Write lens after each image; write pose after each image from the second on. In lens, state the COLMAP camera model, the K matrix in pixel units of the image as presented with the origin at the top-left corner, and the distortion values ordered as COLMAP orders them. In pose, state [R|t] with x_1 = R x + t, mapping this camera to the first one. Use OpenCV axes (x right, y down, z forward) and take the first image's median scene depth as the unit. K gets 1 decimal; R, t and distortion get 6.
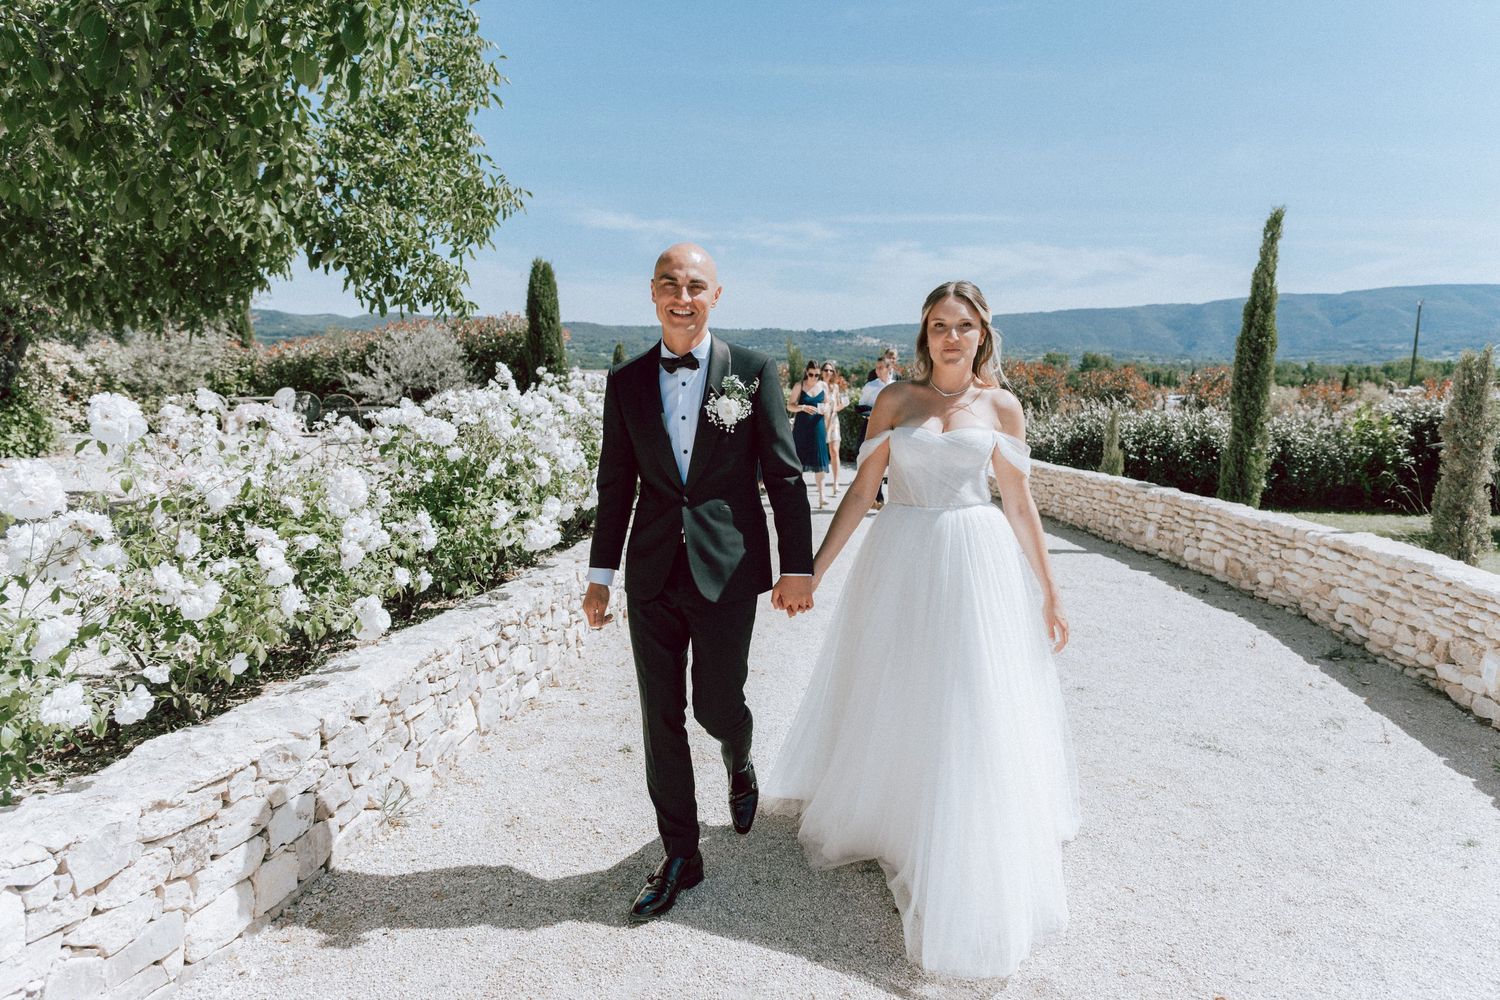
lens RADIAL K [[1026.8, 0, 745.7], [0, 1026.8, 504.5], [0, 0, 1]] dist [0.053812, -0.009648]
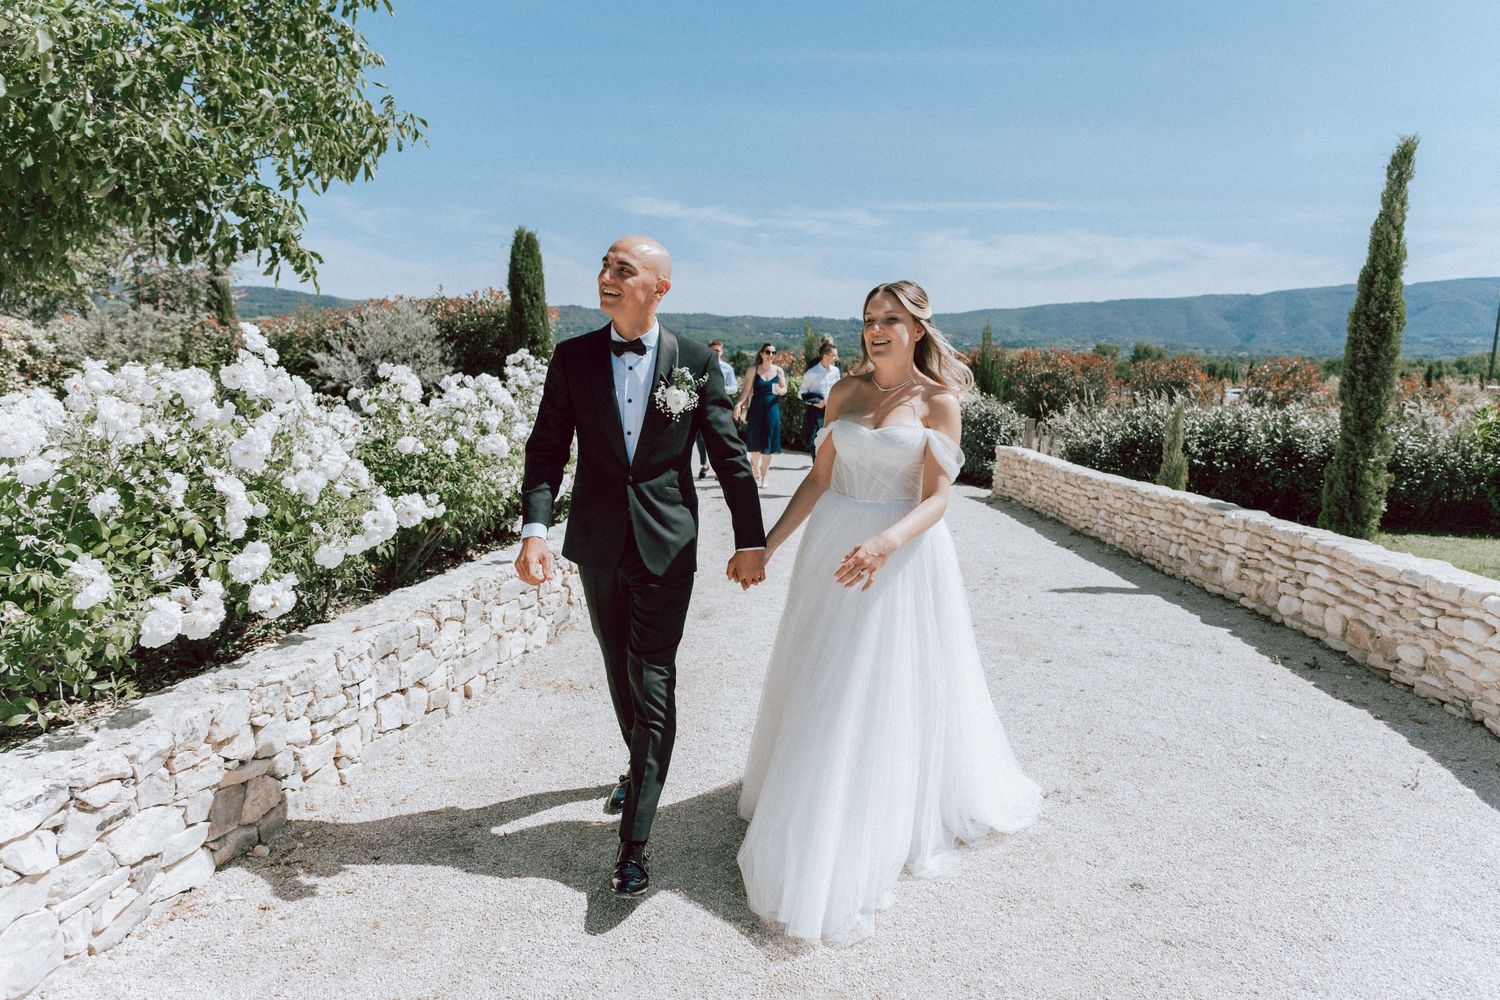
lens RADIAL K [[1026.8, 0, 747.5], [0, 1026.8, 486.9], [0, 0, 1]] dist [0.053812, -0.009648]
pose [[0.999065, 0.016008, -0.040161, 0.051466], [-0.016244, 0.999853, -0.005558, -0.016706], [0.040066, 0.006205, 0.999178, 0.167141]]
